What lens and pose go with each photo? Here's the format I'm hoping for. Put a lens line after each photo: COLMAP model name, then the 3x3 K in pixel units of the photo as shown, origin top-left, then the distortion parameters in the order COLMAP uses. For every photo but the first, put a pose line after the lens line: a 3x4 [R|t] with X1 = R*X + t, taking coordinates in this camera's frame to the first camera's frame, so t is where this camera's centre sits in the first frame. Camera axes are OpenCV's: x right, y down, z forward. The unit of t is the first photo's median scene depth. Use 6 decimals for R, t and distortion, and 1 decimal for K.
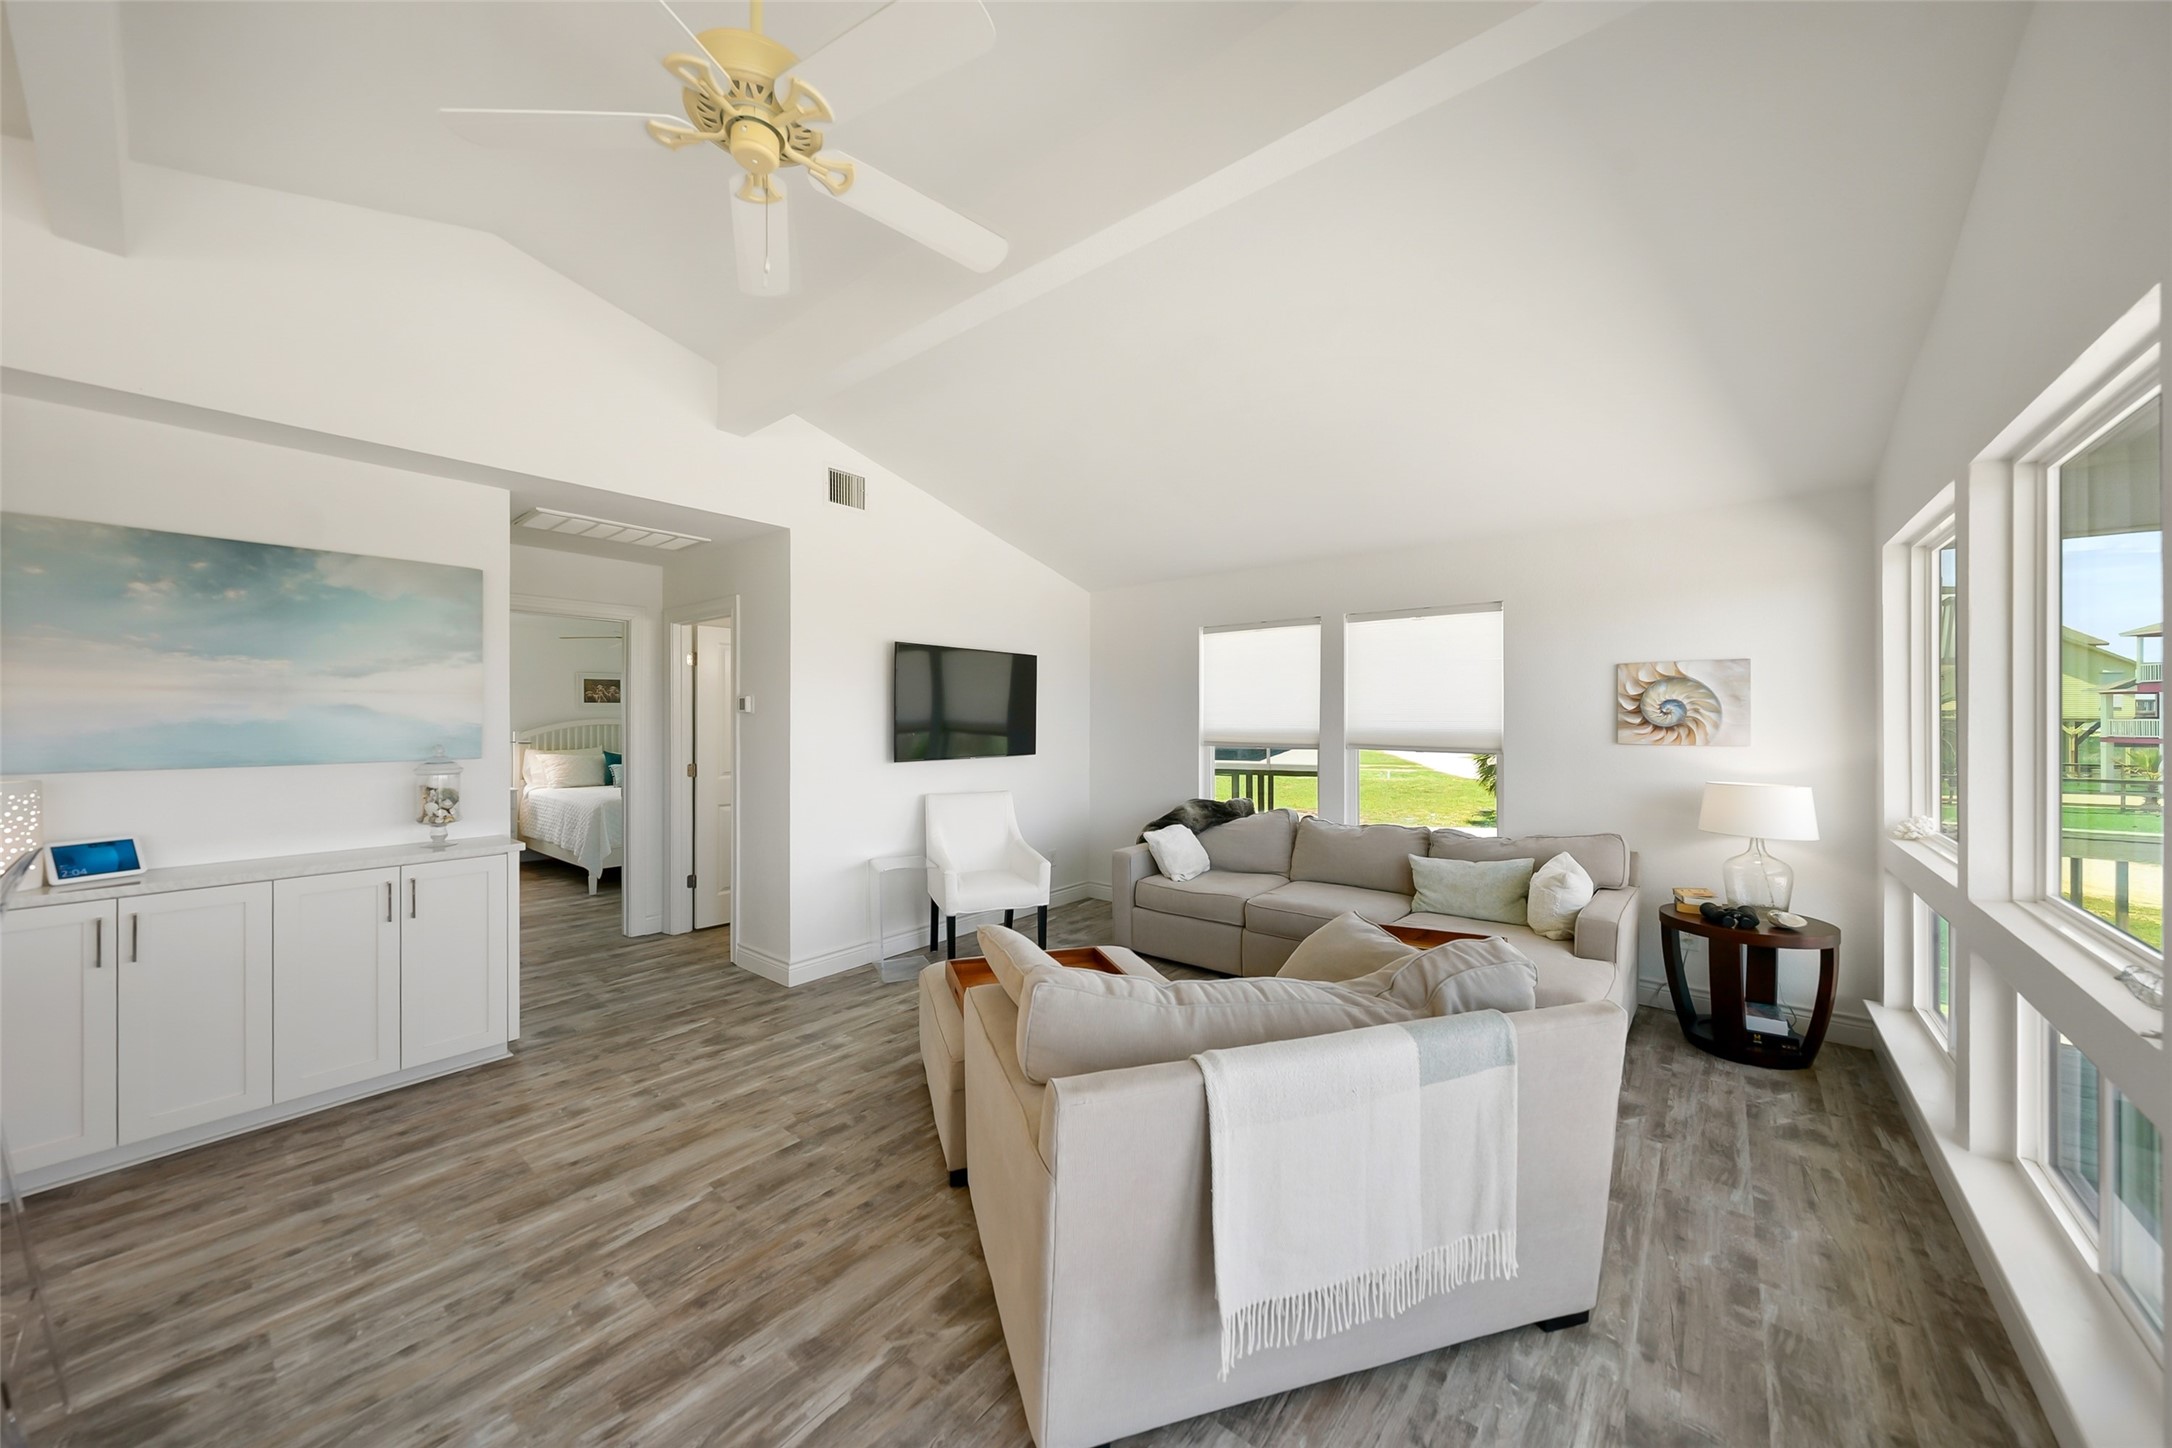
lens RADIAL K [[761.2, 0, 1076.0], [0, 761.2, 717.1], [0, 0, 1]] dist [-0.000680, -0.000013]
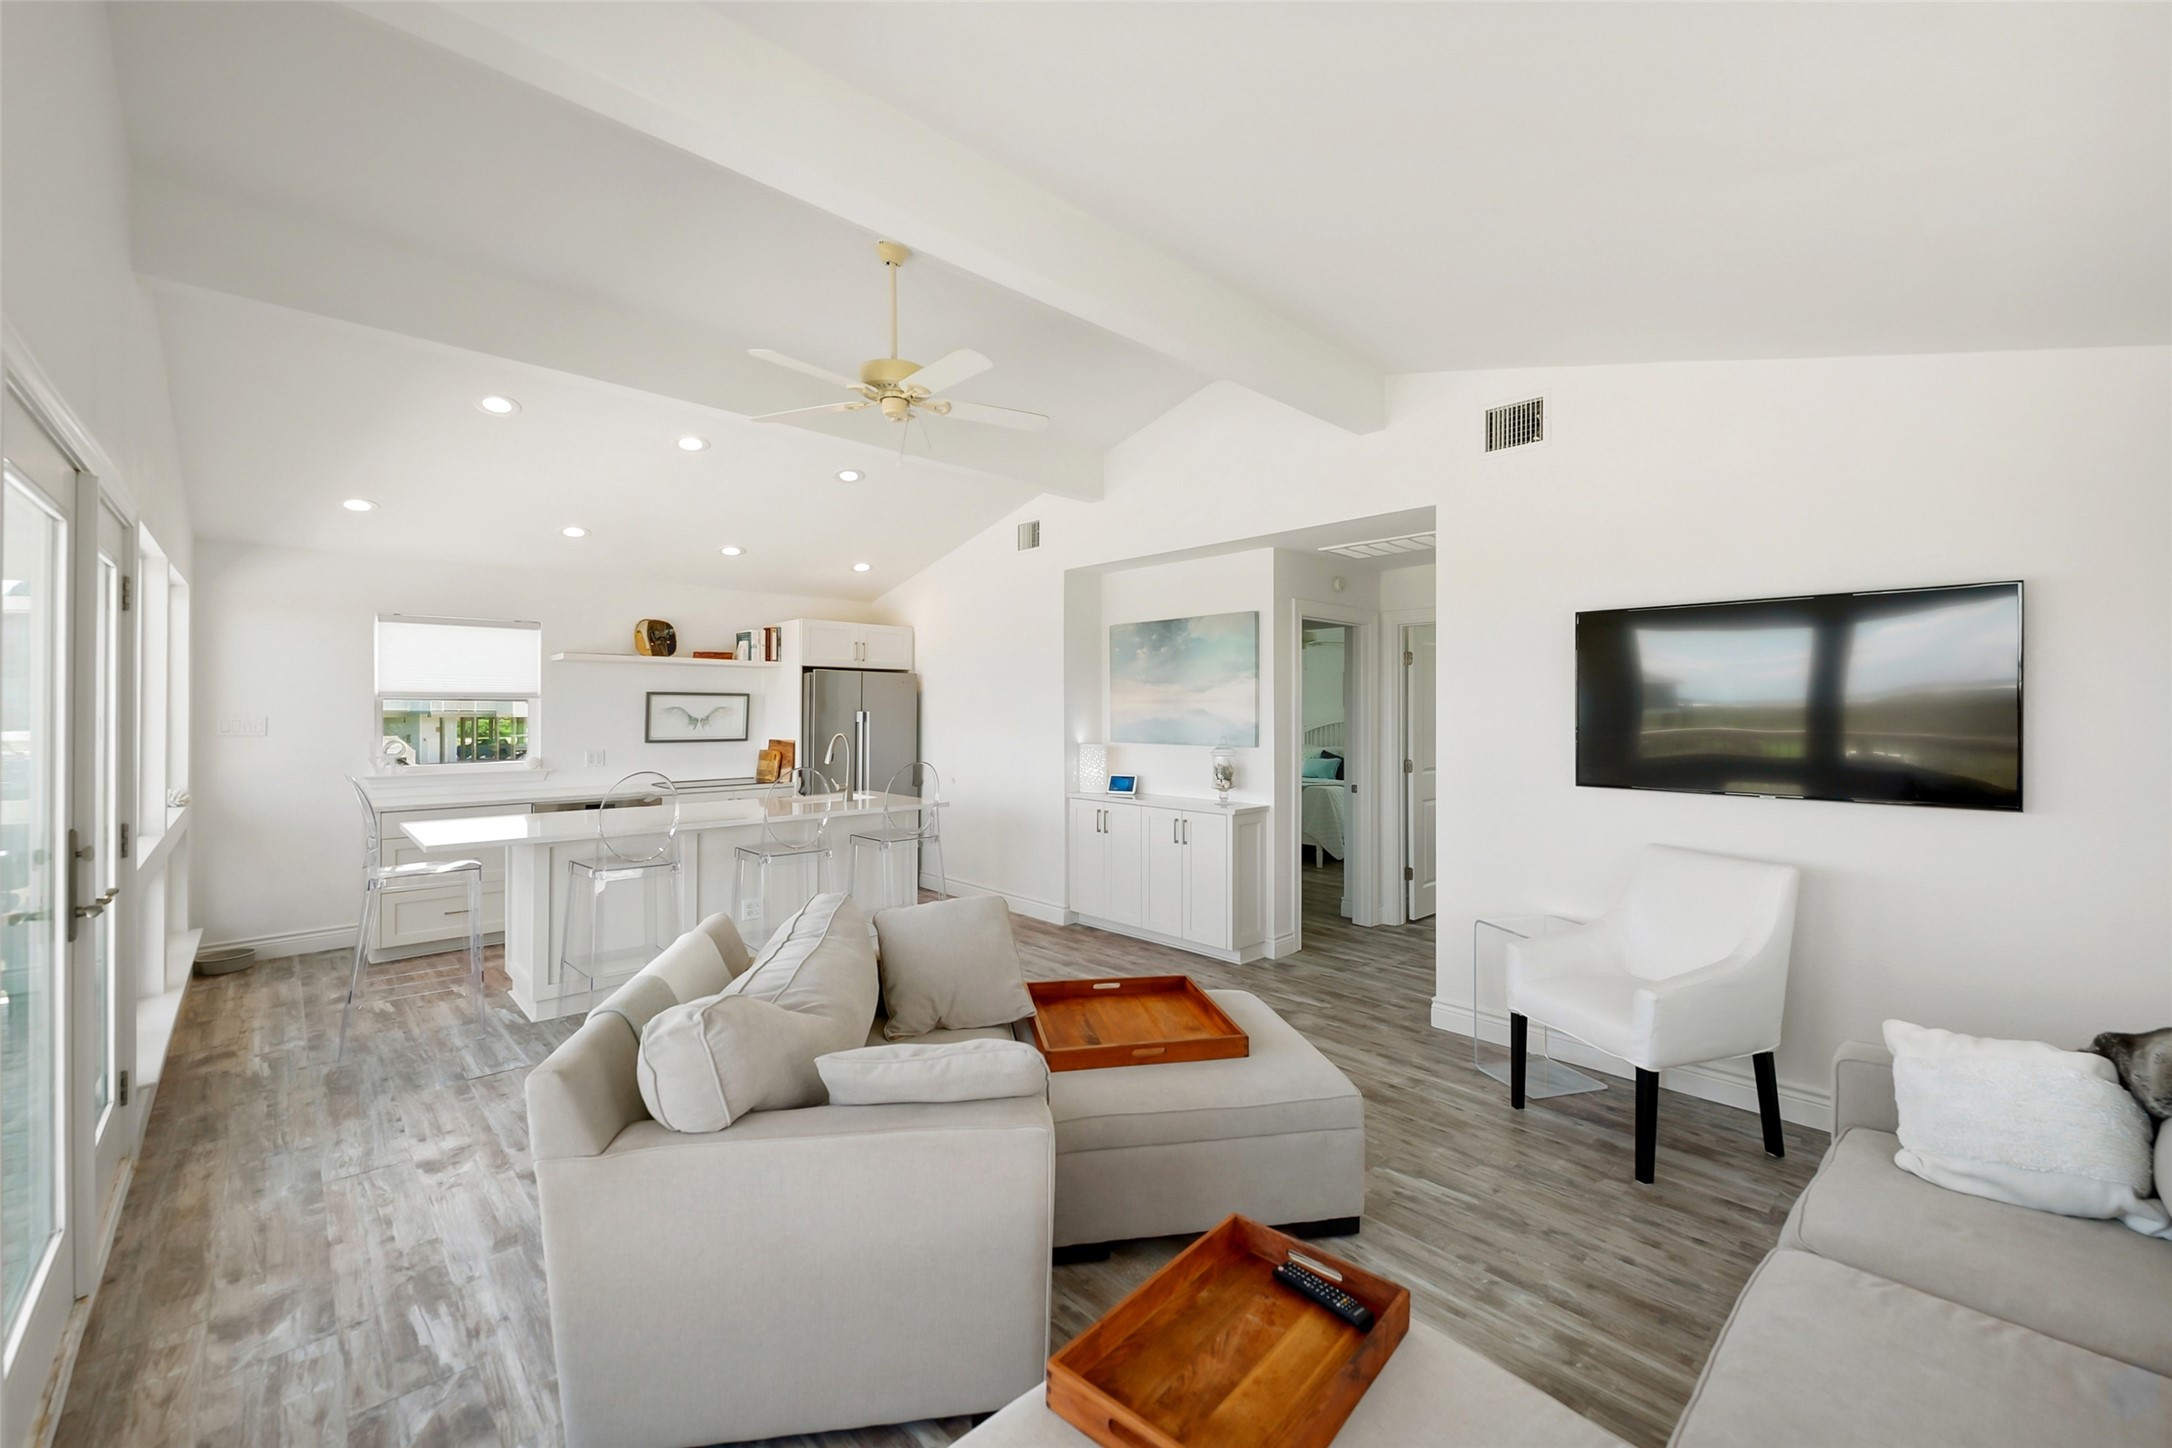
lens RADIAL K [[868.7, 0, 1087.2], [0, 868.7, 704.9], [0, 0, 1]] dist [0.012841, -0.004482]
pose [[-0.121353, -0.007332, -0.992582, 0.853156], [-0.001724, 0.999973, -0.007176, -0.011169], [0.992608, 0.000840, -0.121363, 0.916663]]
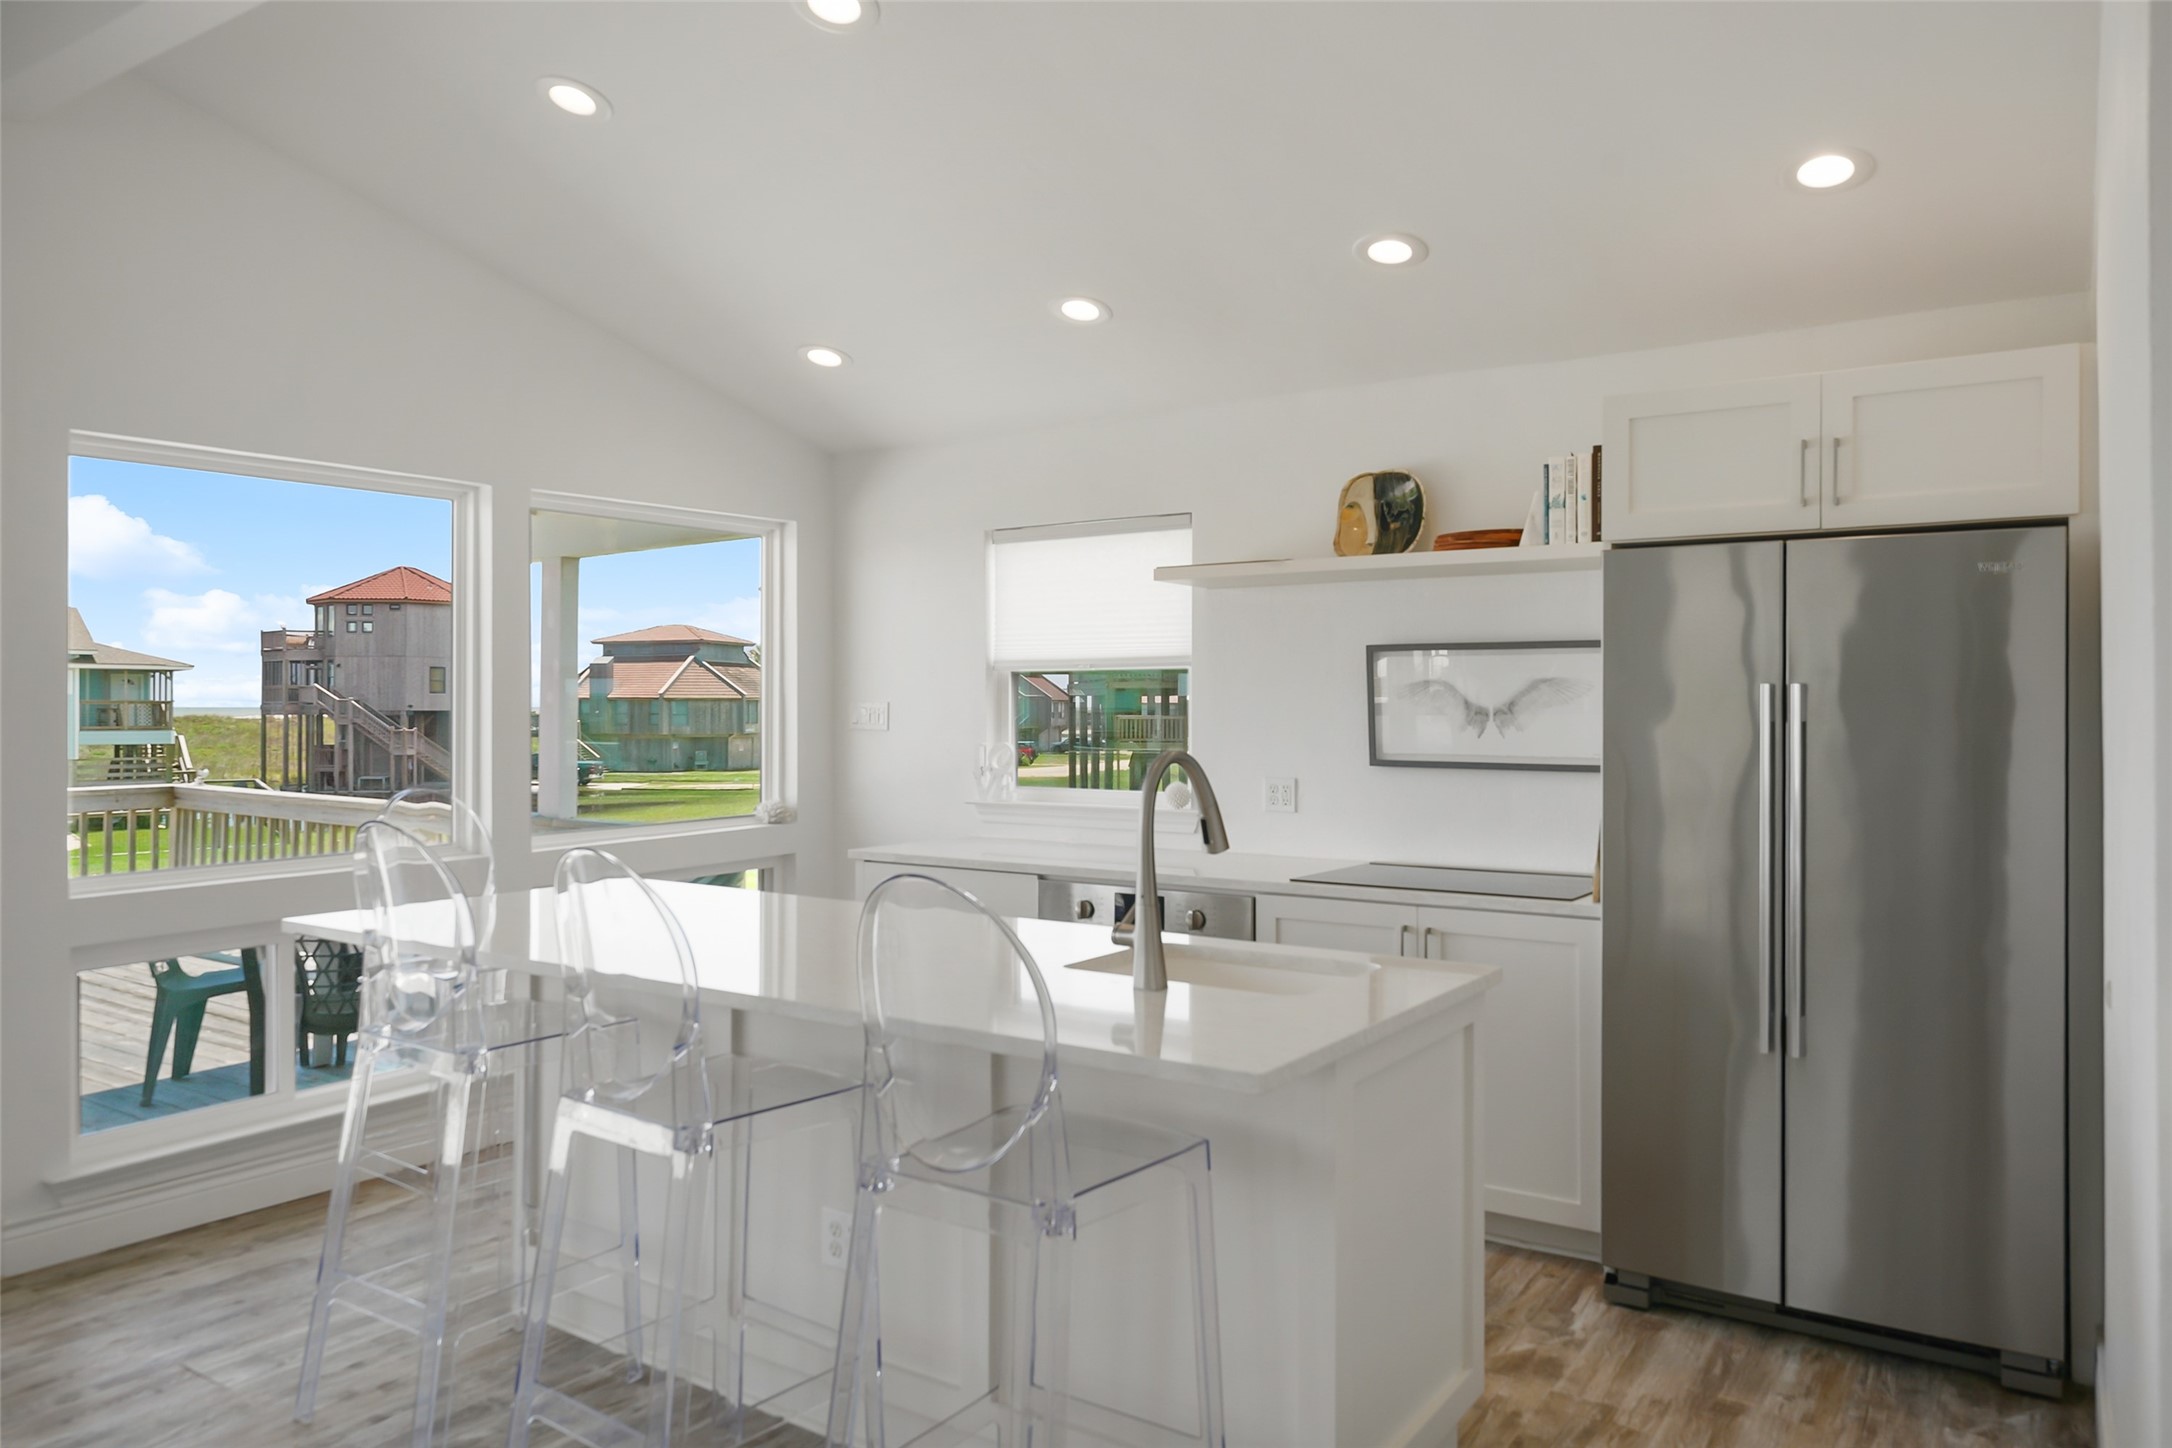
lens RADIAL K [[1470.6, 0, 1082.4], [0, 1470.6, 701.5], [0, 0, 1]] dist [0.004376, -0.003341]
pose [[-0.995139, -0.001372, -0.098469, -0.616989], [-0.001064, 0.999994, -0.003184, 0.006191], [0.098473, -0.003064, -0.995135, 1.062727]]
